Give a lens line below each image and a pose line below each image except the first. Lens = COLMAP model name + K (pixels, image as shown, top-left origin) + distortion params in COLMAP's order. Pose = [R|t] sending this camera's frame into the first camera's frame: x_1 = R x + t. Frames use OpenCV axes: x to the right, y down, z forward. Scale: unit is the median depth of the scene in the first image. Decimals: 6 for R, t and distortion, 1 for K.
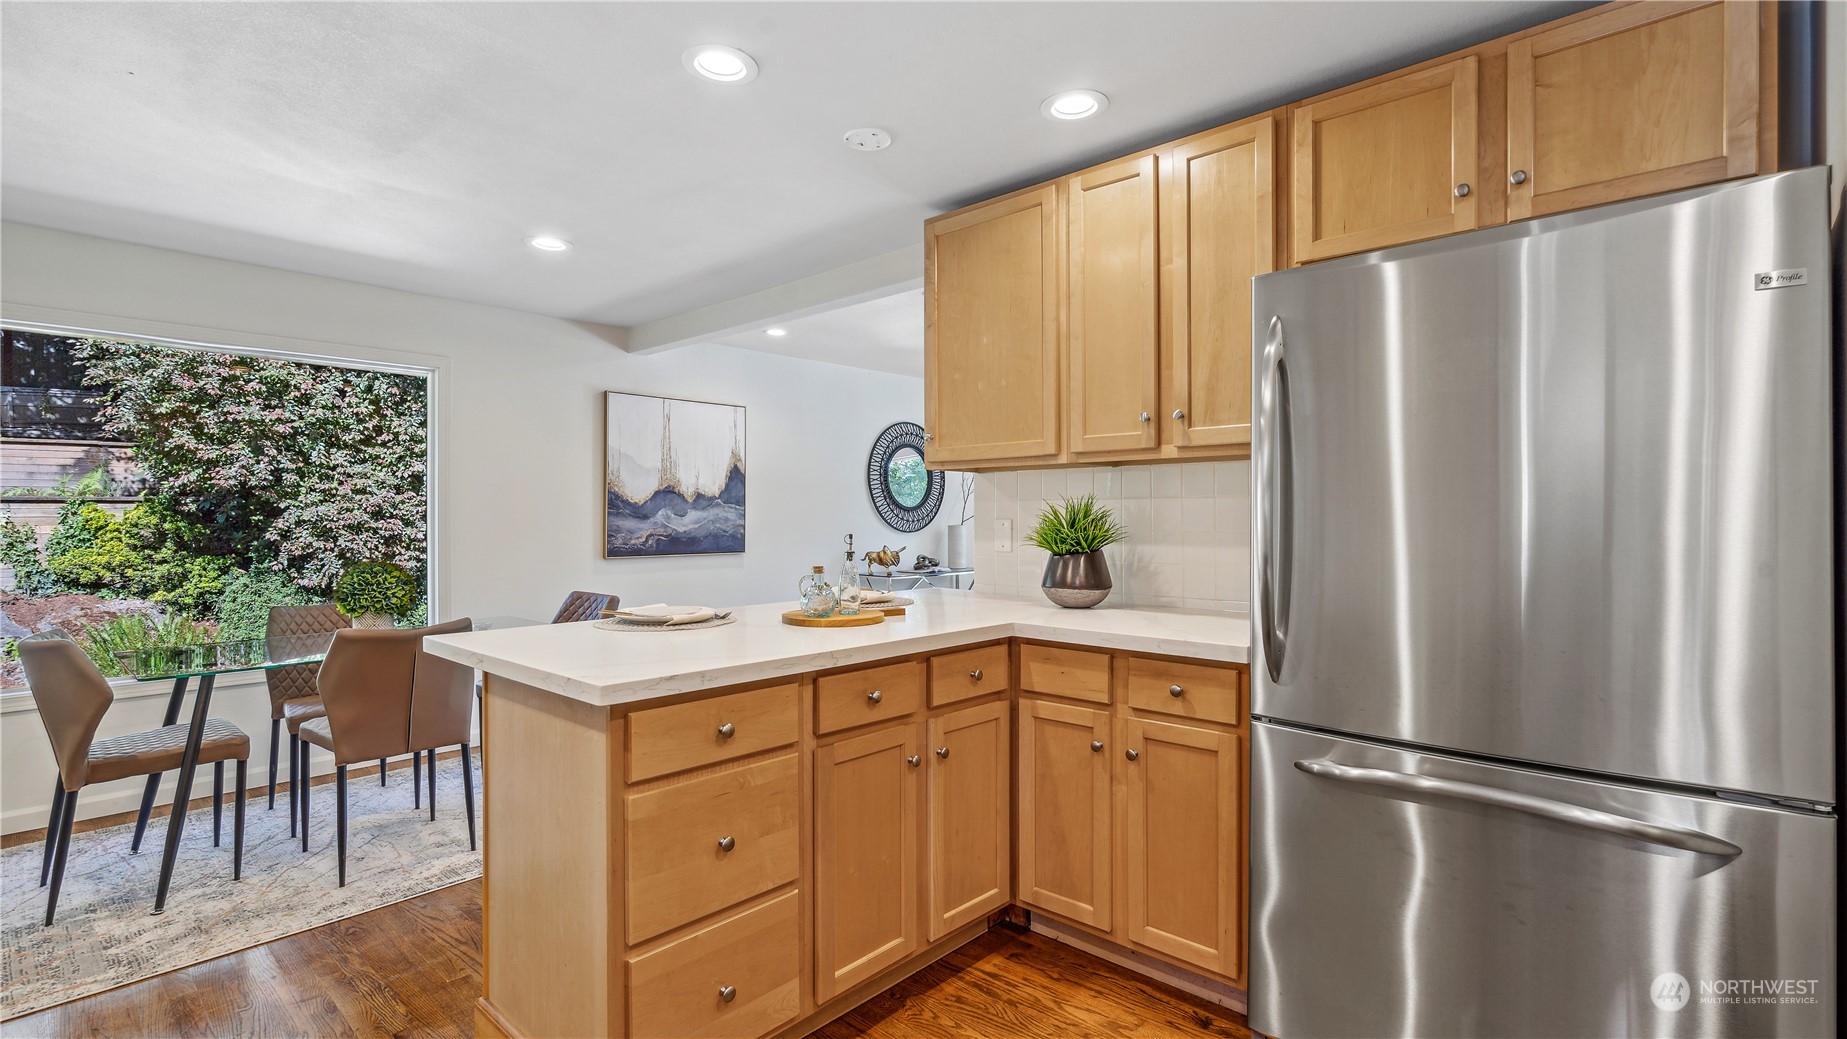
lens RADIAL K [[851.7, 0, 925.9], [0, 851.7, 522.4], [0, 0, 1]] dist [-0.005017, 0.001869]
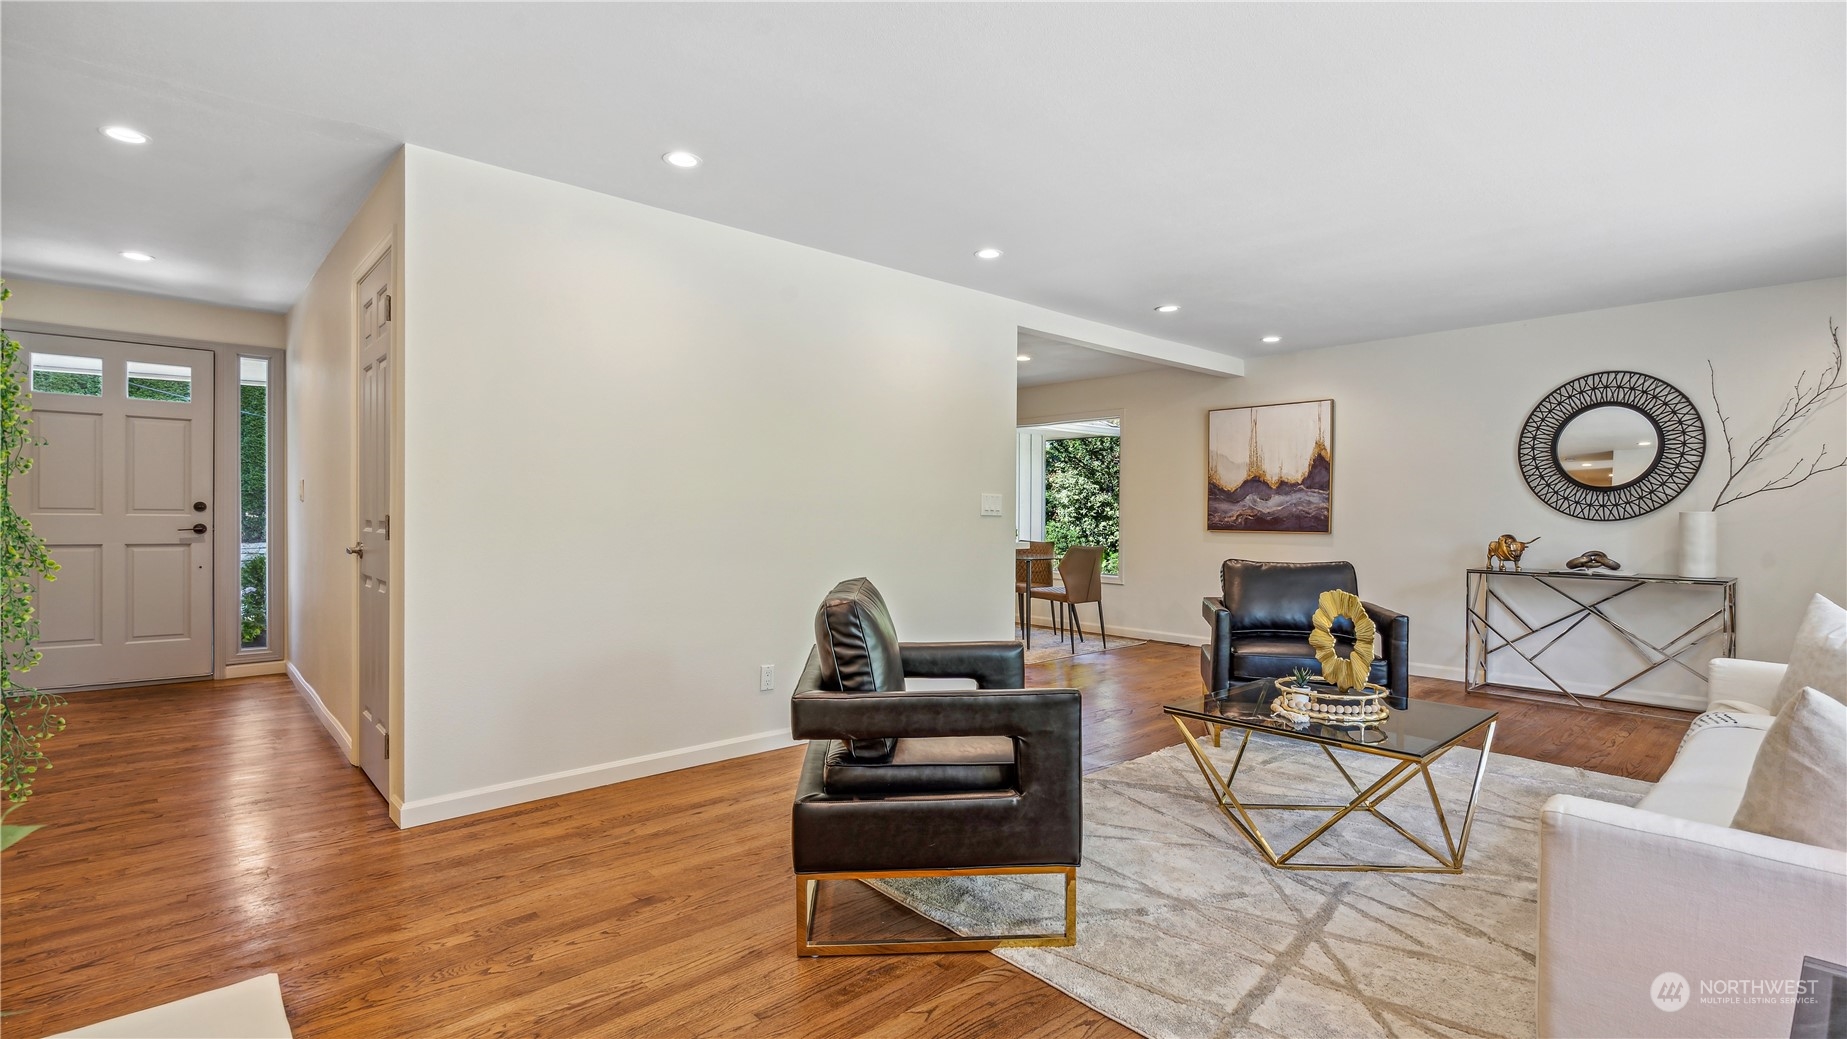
lens RADIAL K [[851.7, 0, 925.0], [0, 851.7, 515.2], [0, 0, 1]] dist [-0.005017, 0.001869]
pose [[-0.097177, 0.013172, -0.995180, 0.960455], [-0.006863, 0.999880, 0.013904, 0.000947], [0.995243, 0.008181, -0.097075, 0.605174]]
